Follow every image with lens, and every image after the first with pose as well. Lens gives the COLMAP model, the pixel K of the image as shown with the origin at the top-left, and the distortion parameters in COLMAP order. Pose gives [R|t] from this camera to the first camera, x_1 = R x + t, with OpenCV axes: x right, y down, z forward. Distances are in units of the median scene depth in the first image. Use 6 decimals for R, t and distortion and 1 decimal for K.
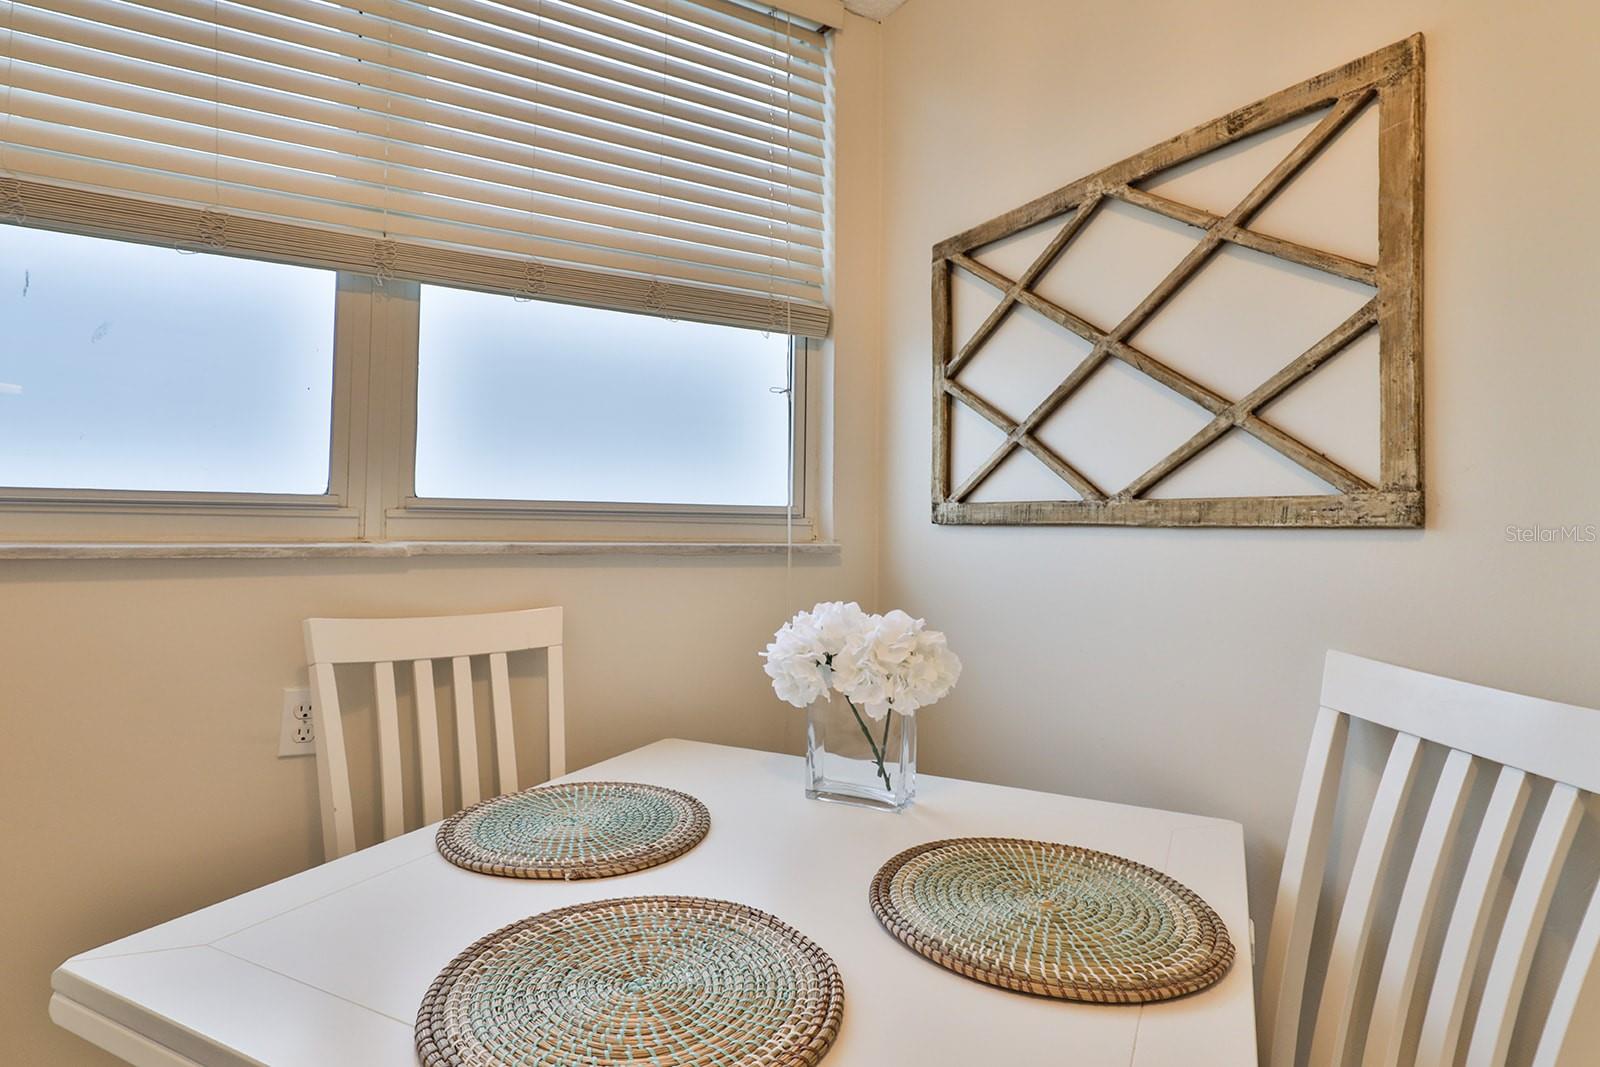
lens RADIAL K [[798.7, 0, 784.2], [0, 798.7, 532.6], [0, 0, 1]] dist [0.002285, -0.000890]
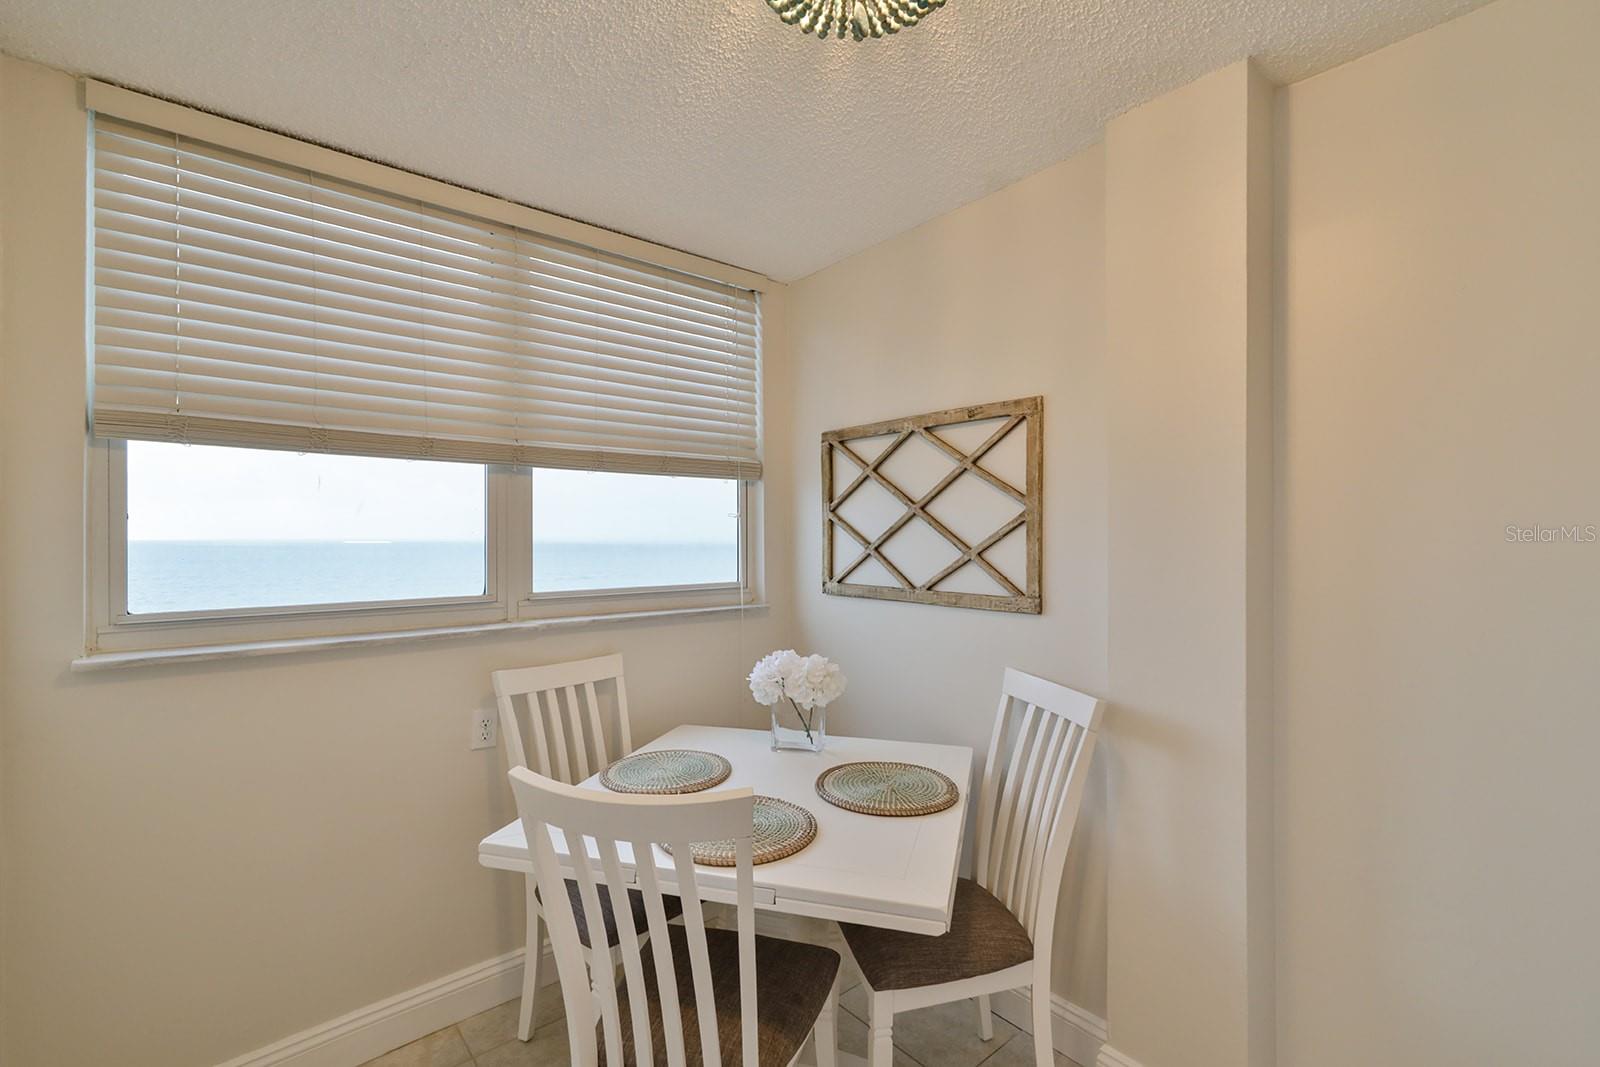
lens RADIAL K [[700.2, 0, 809.3], [0, 700.2, 527.5], [0, 0, 1]] dist [-0.004800, -0.000113]
pose [[0.975295, -0.001880, 0.220898, -0.249636], [0.002582, 0.999992, -0.002889, -0.206006], [-0.220891, 0.003388, 0.975293, -0.679780]]
